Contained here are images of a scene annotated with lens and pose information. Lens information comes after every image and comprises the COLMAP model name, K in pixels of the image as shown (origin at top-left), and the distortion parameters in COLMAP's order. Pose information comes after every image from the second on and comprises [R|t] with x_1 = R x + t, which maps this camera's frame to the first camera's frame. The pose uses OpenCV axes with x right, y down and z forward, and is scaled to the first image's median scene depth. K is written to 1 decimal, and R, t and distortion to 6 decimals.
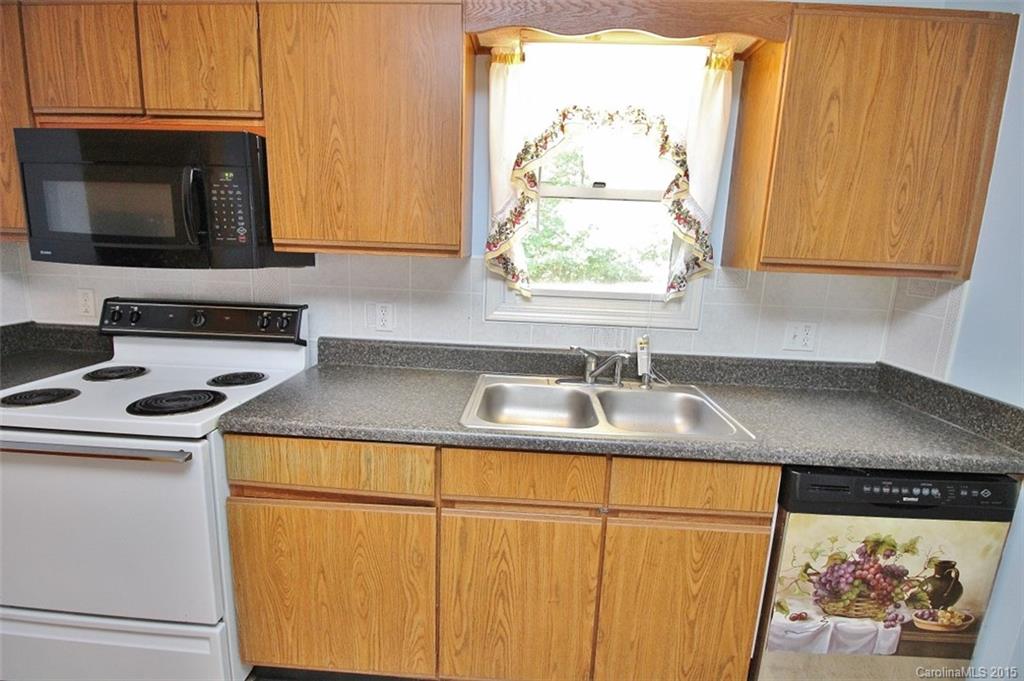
lens RADIAL K [[471.7, 0, 513.0], [0, 471.7, 339.8], [0, 0, 1]] dist [-0.012881, -0.005391]
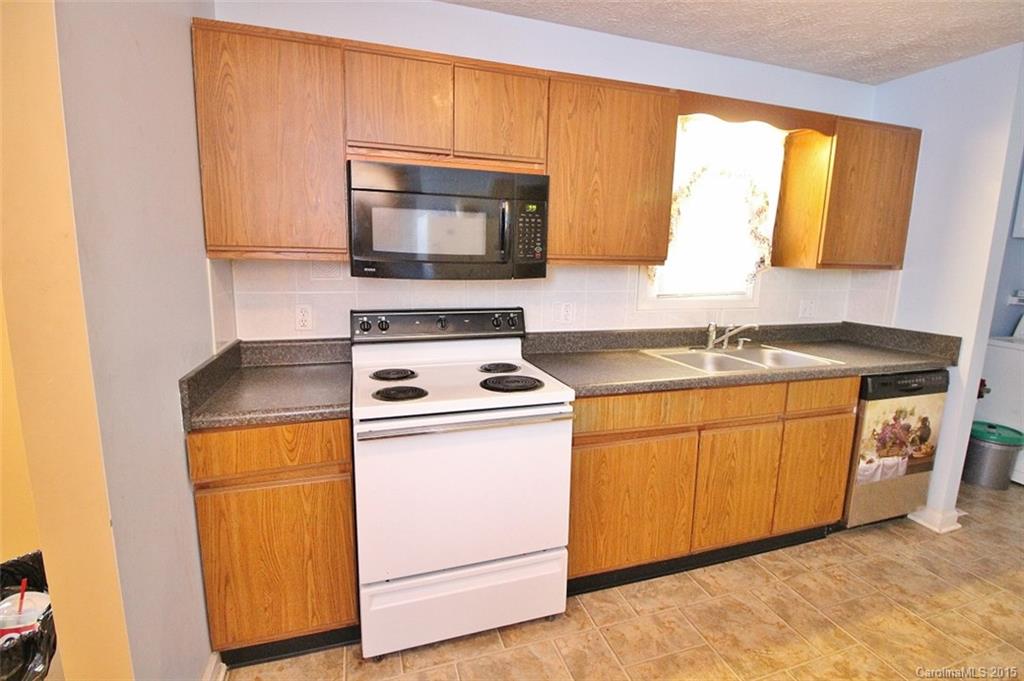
lens RADIAL K [[471.7, 0, 515.5], [0, 471.7, 340.4], [0, 0, 1]] dist [-0.012881, -0.005391]
pose [[0.937468, -0.081512, 0.338393, -1.176908], [0.085061, 0.996366, 0.004356, 0.010830], [-0.337518, 0.024700, 0.940995, -0.224835]]
